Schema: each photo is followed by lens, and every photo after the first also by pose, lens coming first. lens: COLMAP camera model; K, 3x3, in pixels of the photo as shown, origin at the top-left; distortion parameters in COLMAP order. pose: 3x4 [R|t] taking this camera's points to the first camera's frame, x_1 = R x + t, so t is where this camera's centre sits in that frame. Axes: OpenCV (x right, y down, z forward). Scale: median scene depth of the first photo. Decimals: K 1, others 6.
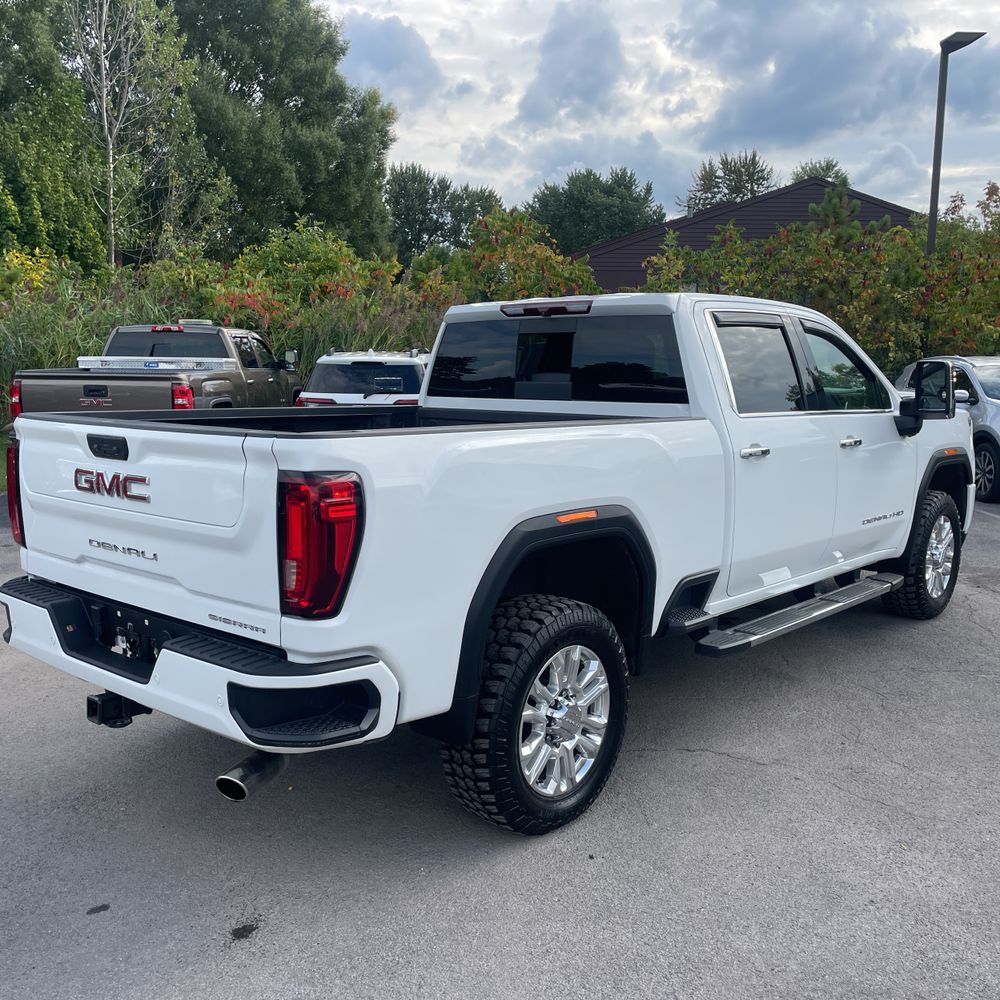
lens RADIAL K [[988.9, 0, 498.1], [0, 988.9, 523.9], [0, 0, 1]] dist [0.062747, -0.090517]
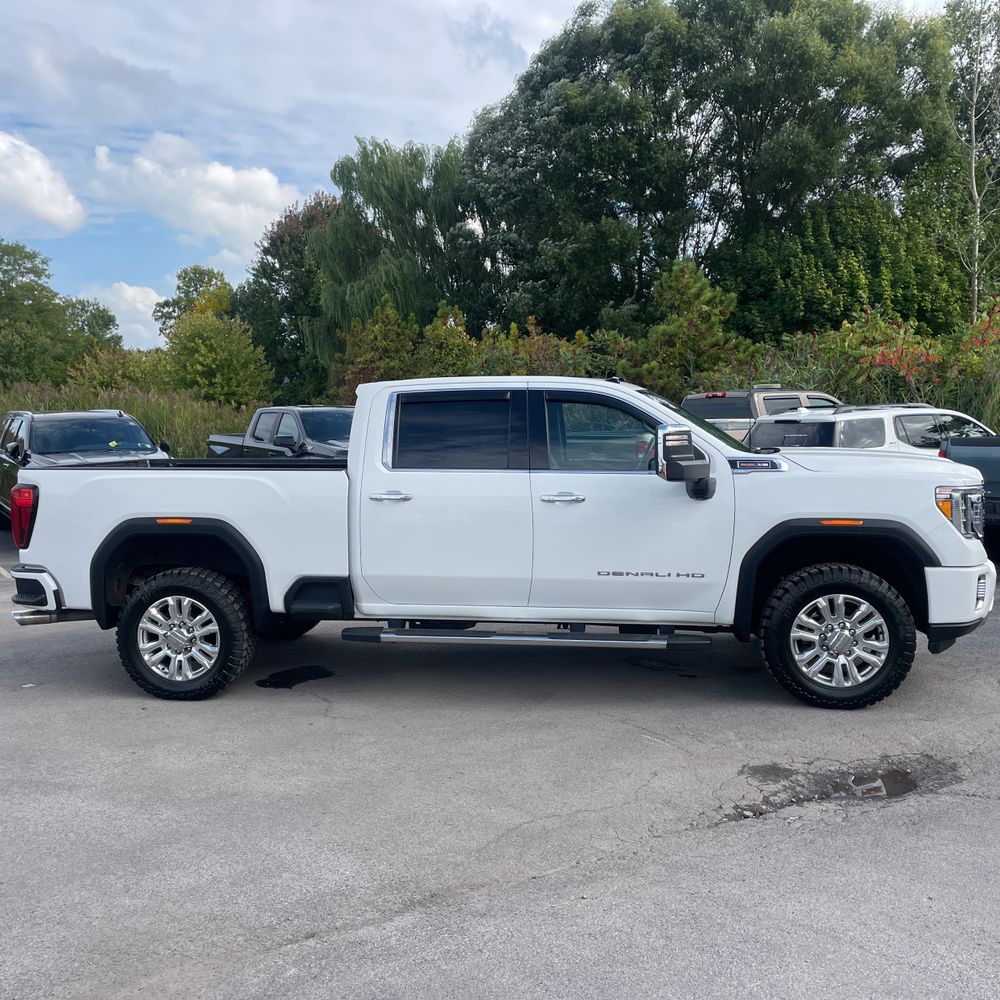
lens RADIAL K [[1007.0, 0, 493.5], [0, 1007.0, 499.9], [0, 0, 1]] dist [0.105541, -0.135319]
pose [[0.546269, 0.049800, -0.836128, 0.538026], [-0.114184, 0.993340, -0.015437, -0.023014], [0.829791, 0.103905, 0.548317, 0.131891]]
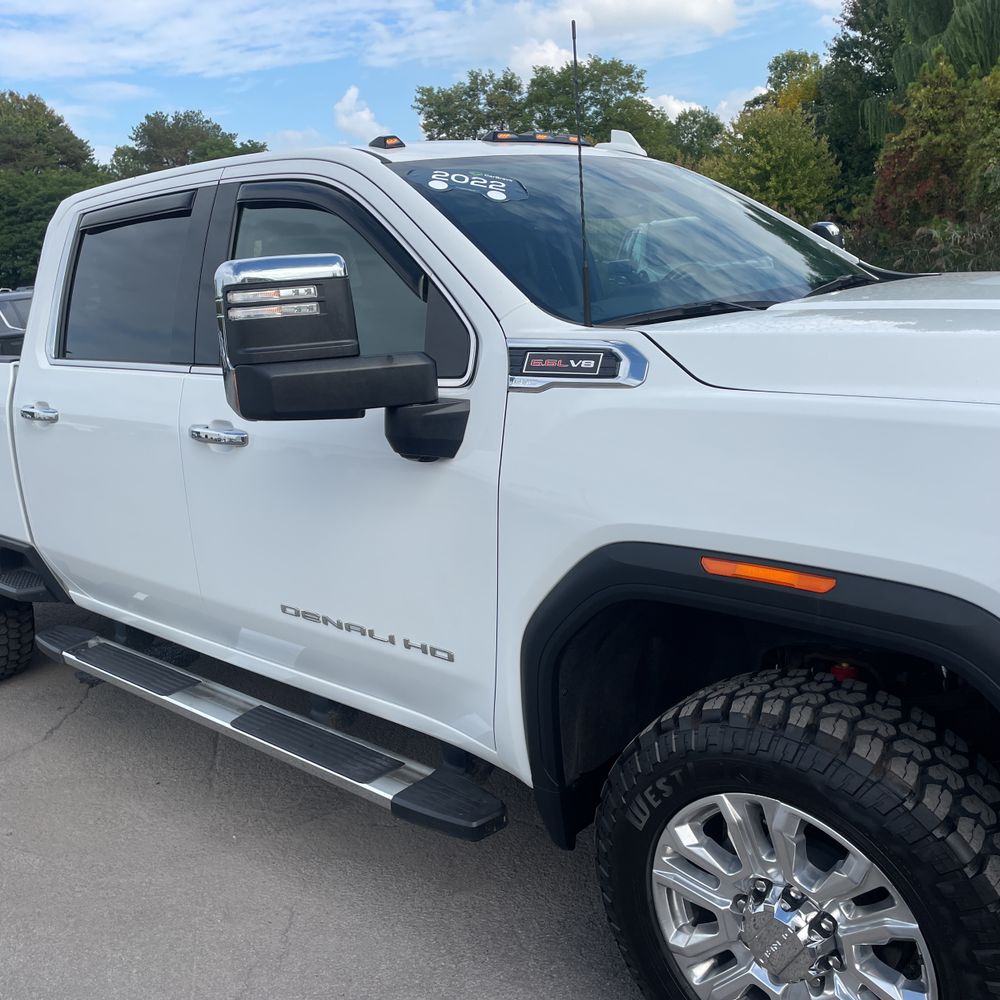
lens RADIAL K [[1010.7, 0, 486.6], [0, 1010.7, 504.1], [0, 0, 1]] dist [0.106255, -0.139756]
pose [[-0.021320, 0.225893, -0.973919, 0.365665], [-0.078536, 0.970752, 0.226878, -0.074150], [0.996683, 0.081325, -0.002955, 0.482207]]
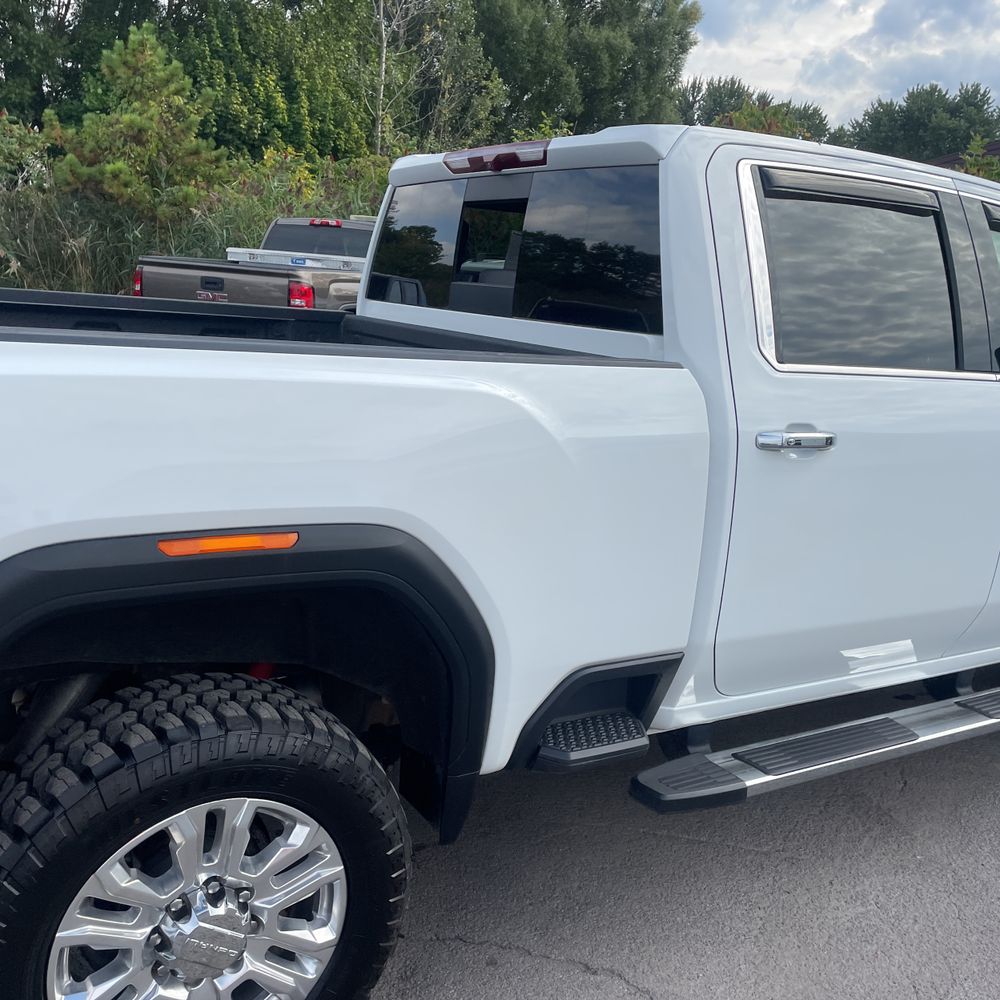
lens RADIAL K [[998.5, 0, 486.3], [0, 998.5, 504.7], [0, 0, 1]] dist [0.057437, -0.060030]
pose [[0.951962, 0.127504, -0.278408, 0.092204], [-0.113234, 0.991319, 0.066818, -0.020021], [0.284511, -0.032082, 0.958136, 0.162563]]
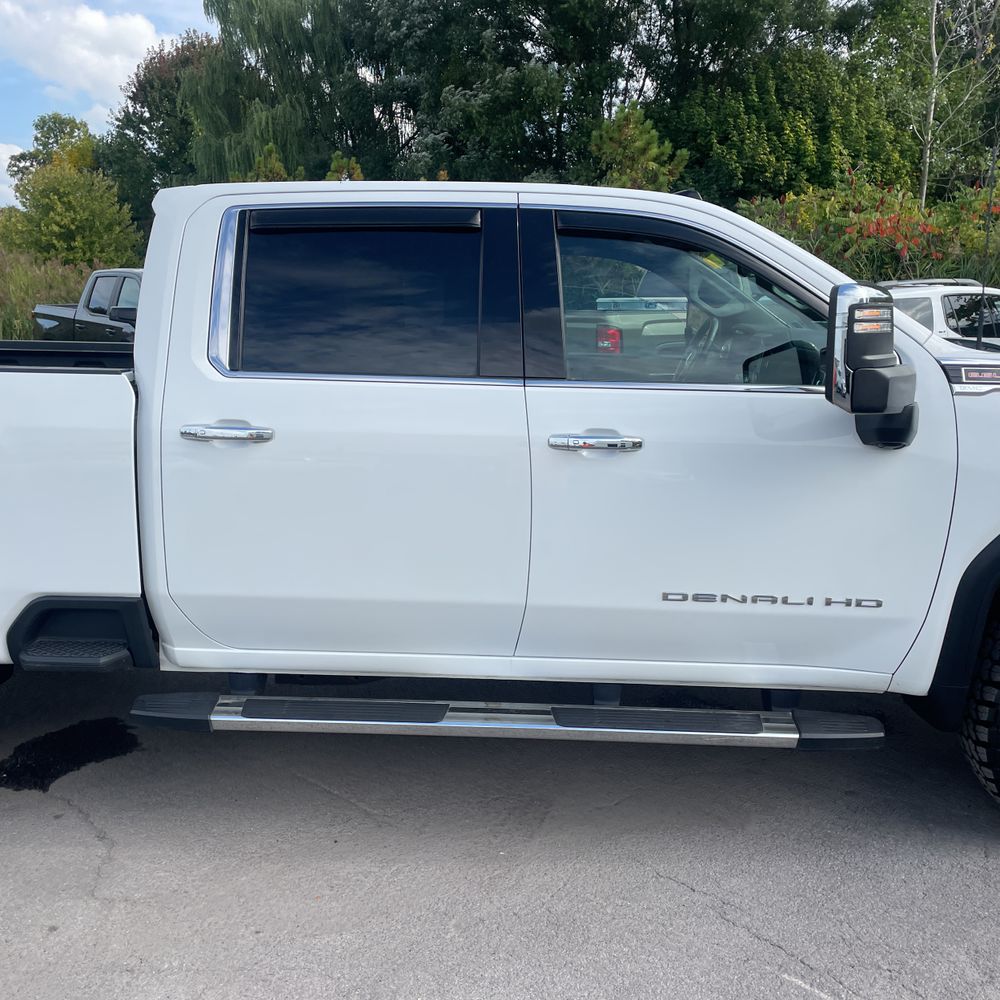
lens RADIAL K [[1007.0, 0, 493.5], [0, 1007.0, 499.9], [0, 0, 1]] dist [0.105541, -0.135319]
pose [[0.626727, 0.145863, -0.765465, 0.316096], [-0.124620, 0.988443, 0.086319, -0.038873], [0.769209, 0.041294, 0.637662, 0.260019]]
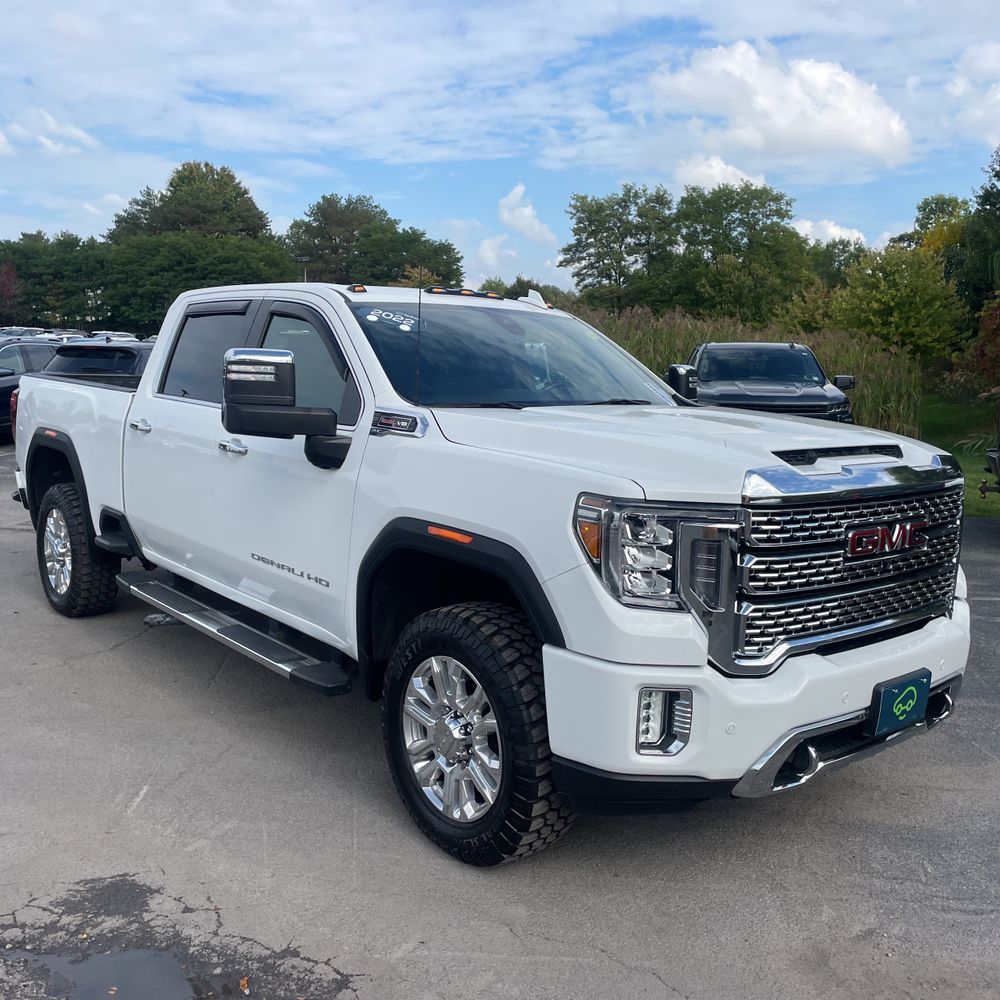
lens RADIAL K [[1007.0, 0, 493.5], [0, 1007.0, 499.9], [0, 0, 1]] dist [0.105541, -0.135319]
pose [[-0.149796, 0.126044, -0.980650, 0.491078], [-0.190164, 0.969650, 0.153678, -0.089121], [0.970257, 0.209505, -0.121281, 0.559541]]
